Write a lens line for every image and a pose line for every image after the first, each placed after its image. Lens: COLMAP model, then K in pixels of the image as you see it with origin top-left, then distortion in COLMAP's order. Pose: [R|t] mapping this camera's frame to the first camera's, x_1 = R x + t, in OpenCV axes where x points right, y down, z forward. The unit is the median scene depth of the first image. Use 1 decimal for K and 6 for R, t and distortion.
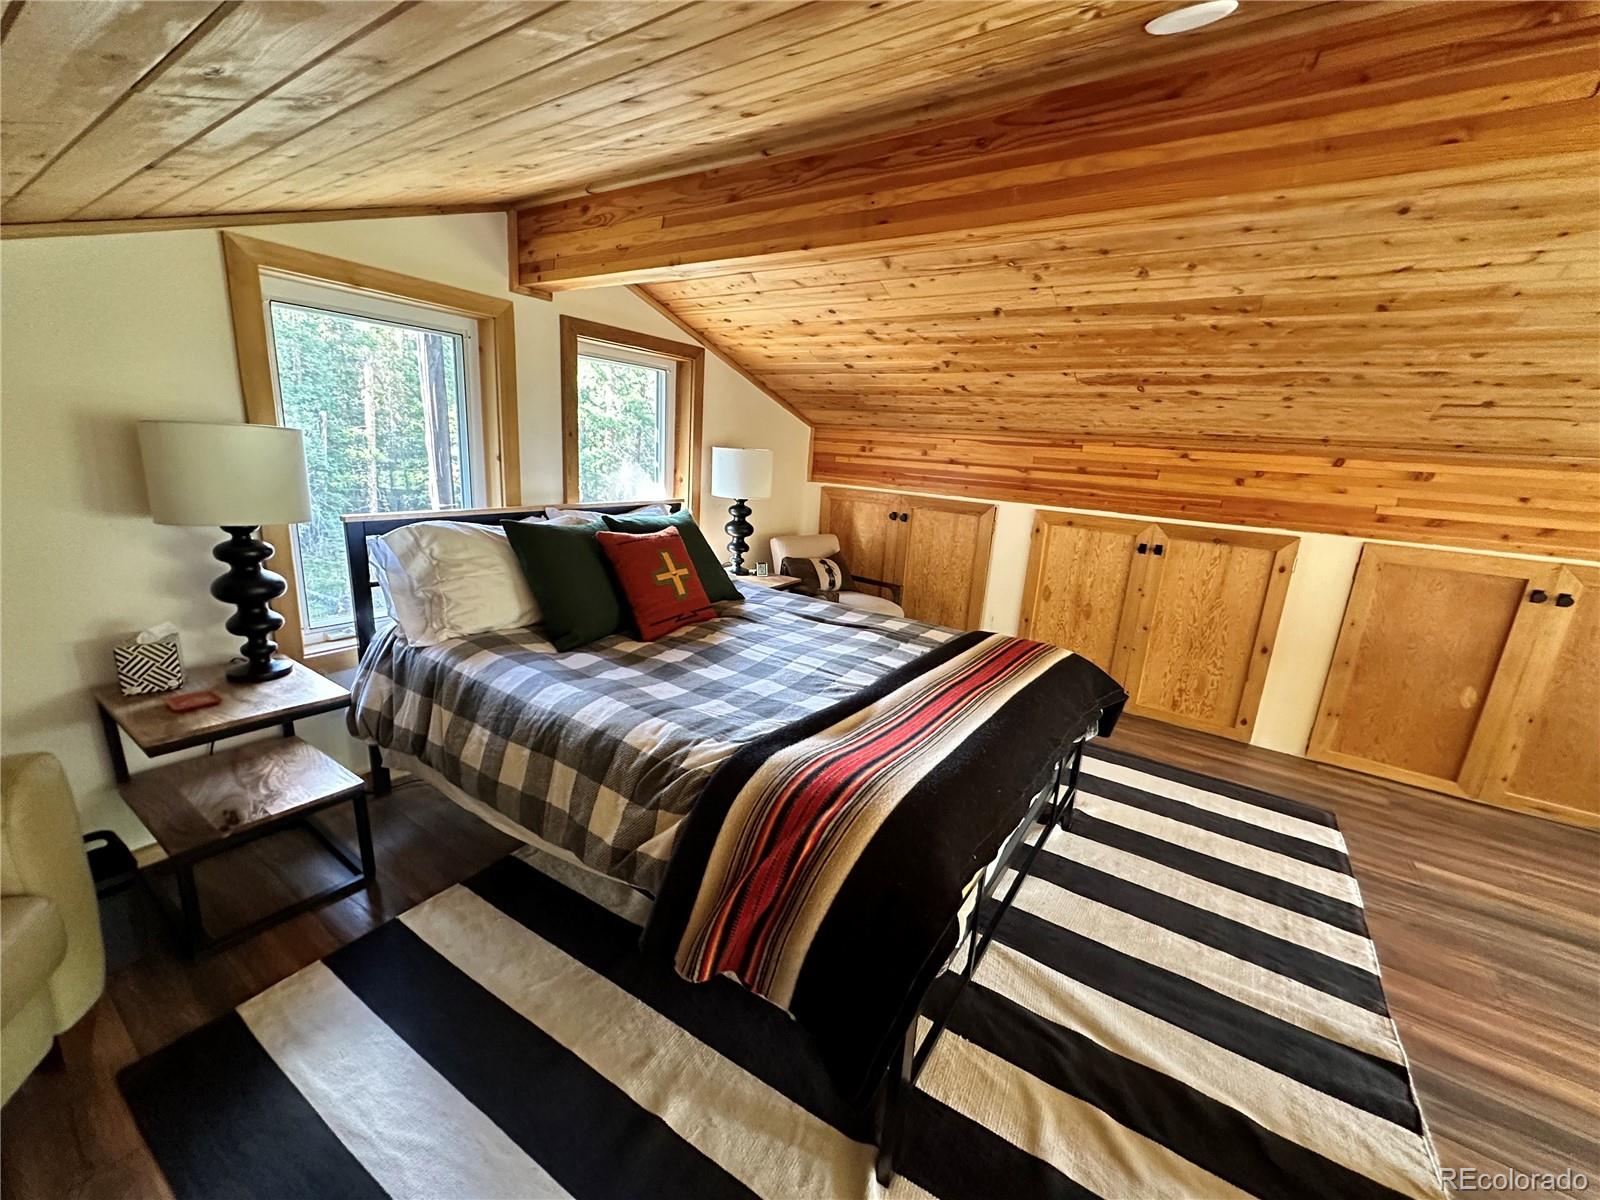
lens RADIAL K [[638.2, 0, 805.4], [0, 638.2, 602.7], [0, 0, 1]] dist [-0.000955, 0.000029]
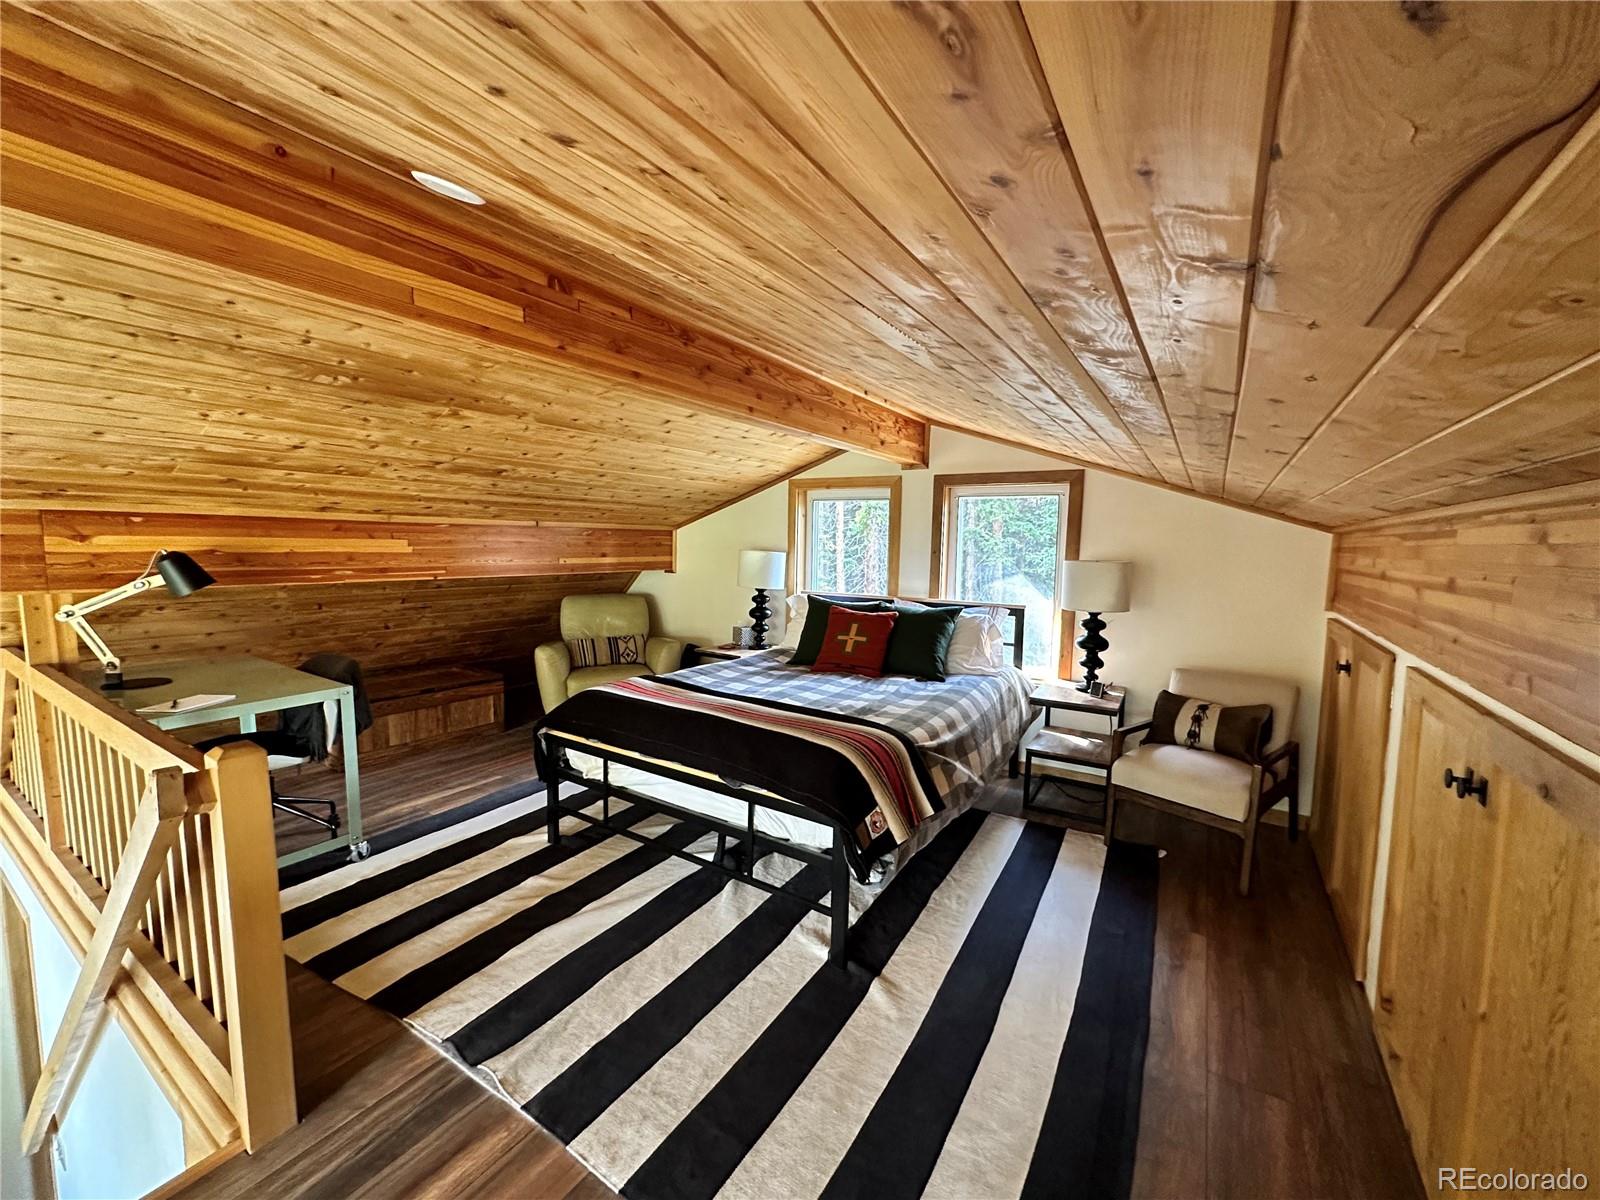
lens RADIAL K [[638.2, 0, 805.9], [0, 638.2, 600.7], [0, 0, 1]] dist [-0.000955, 0.000029]
pose [[0.025175, 0.032806, -0.999145, 1.189808], [-0.250053, 0.967897, 0.025480, -0.131292], [0.967905, 0.249197, 0.032570, 0.764417]]
